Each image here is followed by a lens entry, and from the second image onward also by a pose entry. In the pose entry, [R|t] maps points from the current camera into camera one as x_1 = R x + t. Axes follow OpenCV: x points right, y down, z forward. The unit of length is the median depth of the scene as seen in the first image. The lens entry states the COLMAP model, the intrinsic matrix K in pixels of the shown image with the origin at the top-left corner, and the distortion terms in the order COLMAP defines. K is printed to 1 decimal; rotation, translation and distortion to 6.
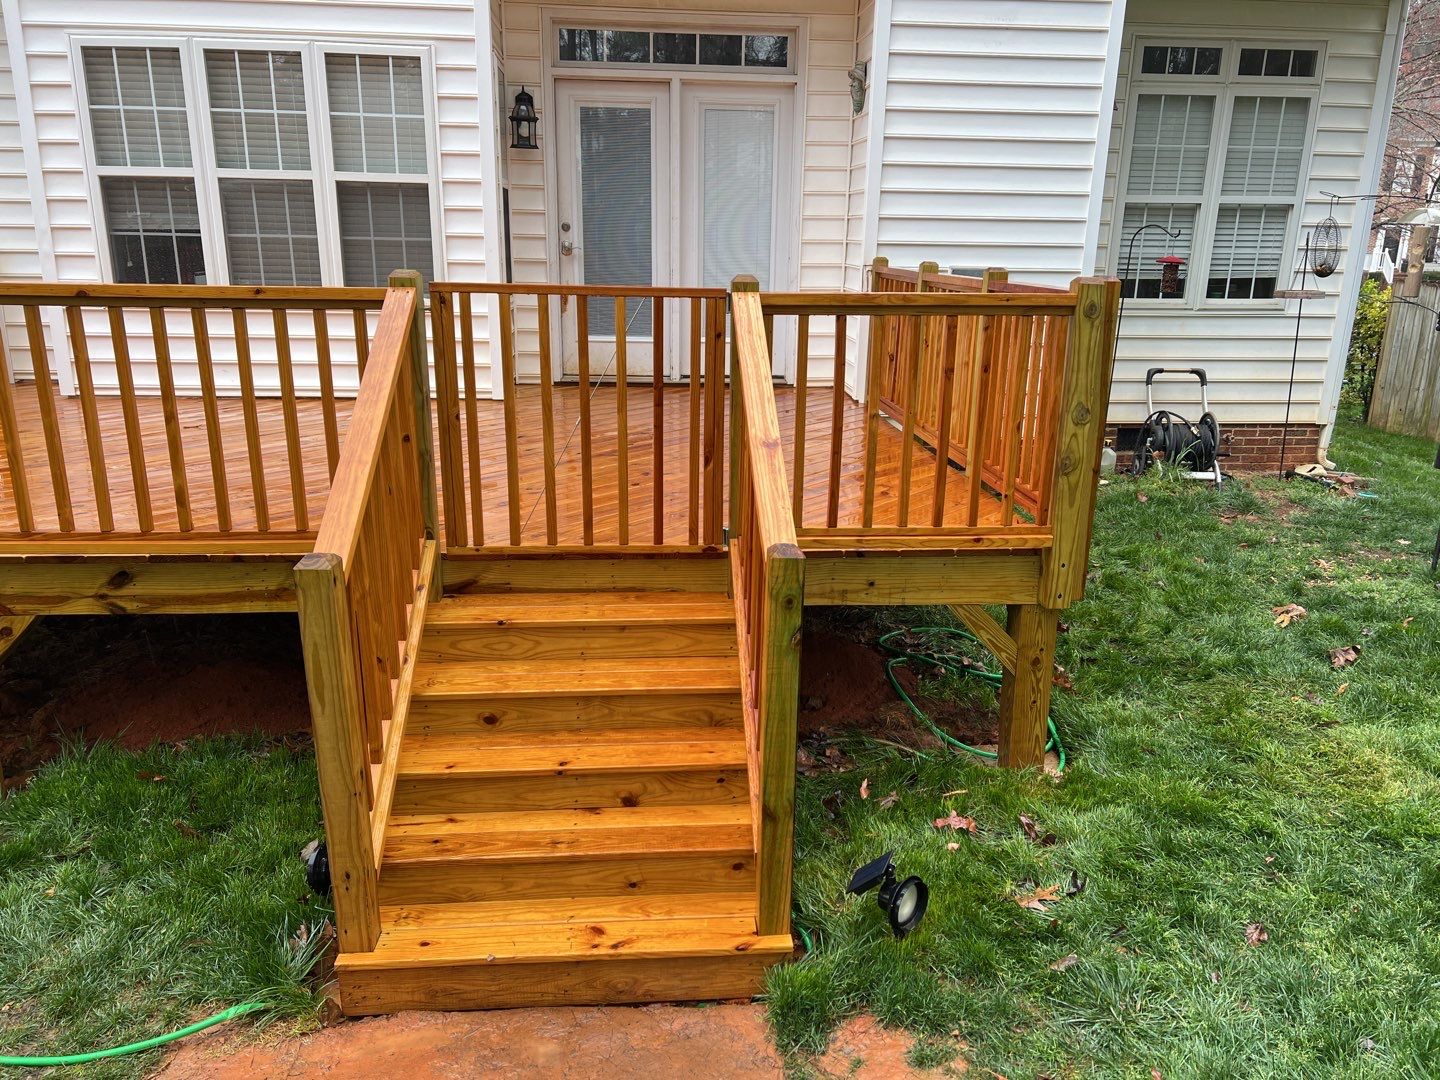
lens RADIAL K [[1102.0, 0, 760.7], [0, 1102.0, 542.2], [0, 0, 1]] dist [0.052987, -0.052980]
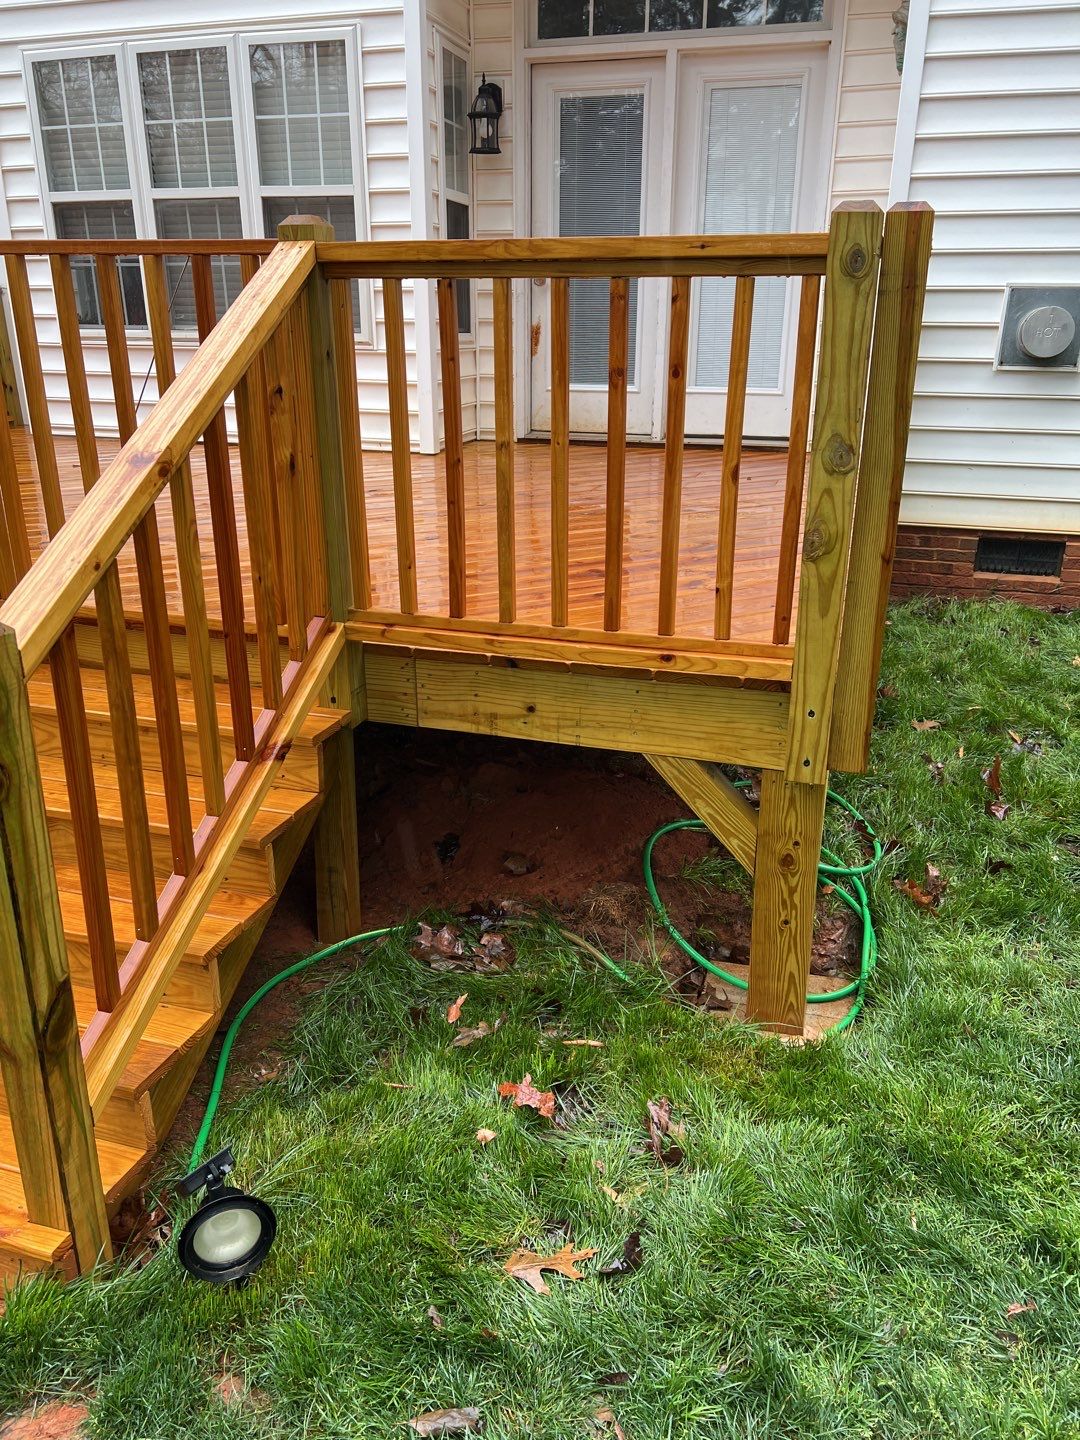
lens RADIAL K [[1120.3, 0, 540.0], [0, 1120.3, 720.0], [0, 0, 1]] dist [0.048629, -0.050816]
pose [[0.927174, 0.116056, -0.356201, 0.209131], [-0.089176, 0.991847, 0.091040, -0.010622], [0.363862, -0.052645, 0.929964, 0.222972]]
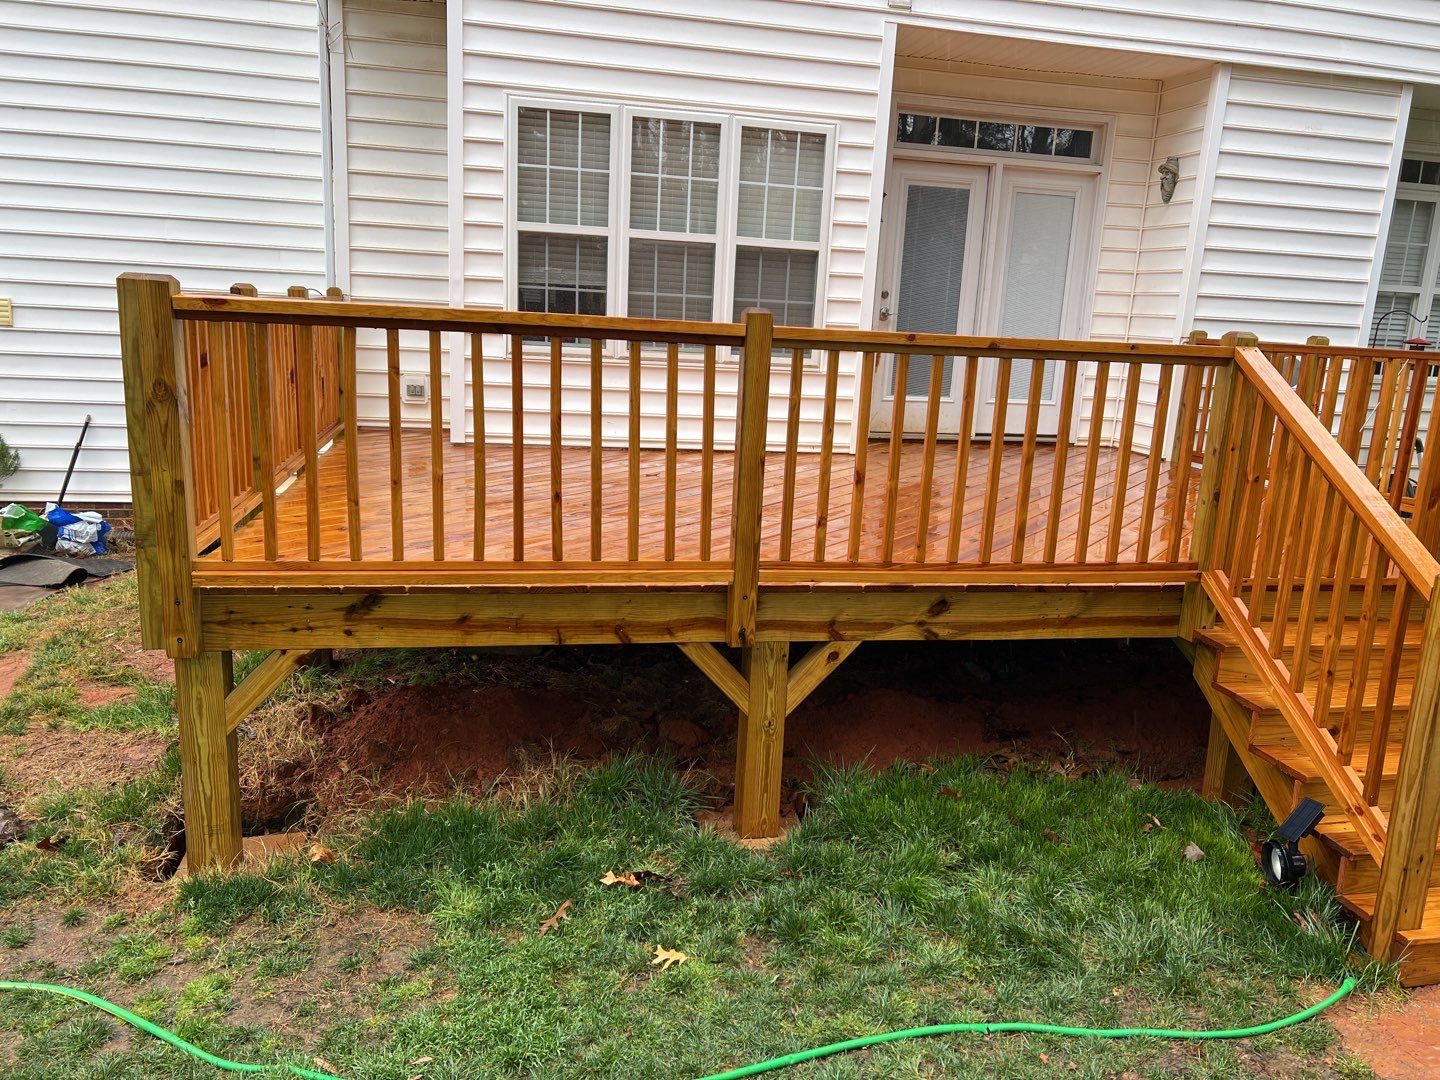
lens RADIAL K [[1102.0, 0, 760.7], [0, 1102.0, 542.2], [0, 0, 1]] dist [0.052987, -0.052980]
pose [[0.990939, 0.007820, 0.134085, -0.522441], [0.000302, 0.998171, -0.060445, 0.020469], [-0.134313, 0.059938, 0.989125, -0.023386]]
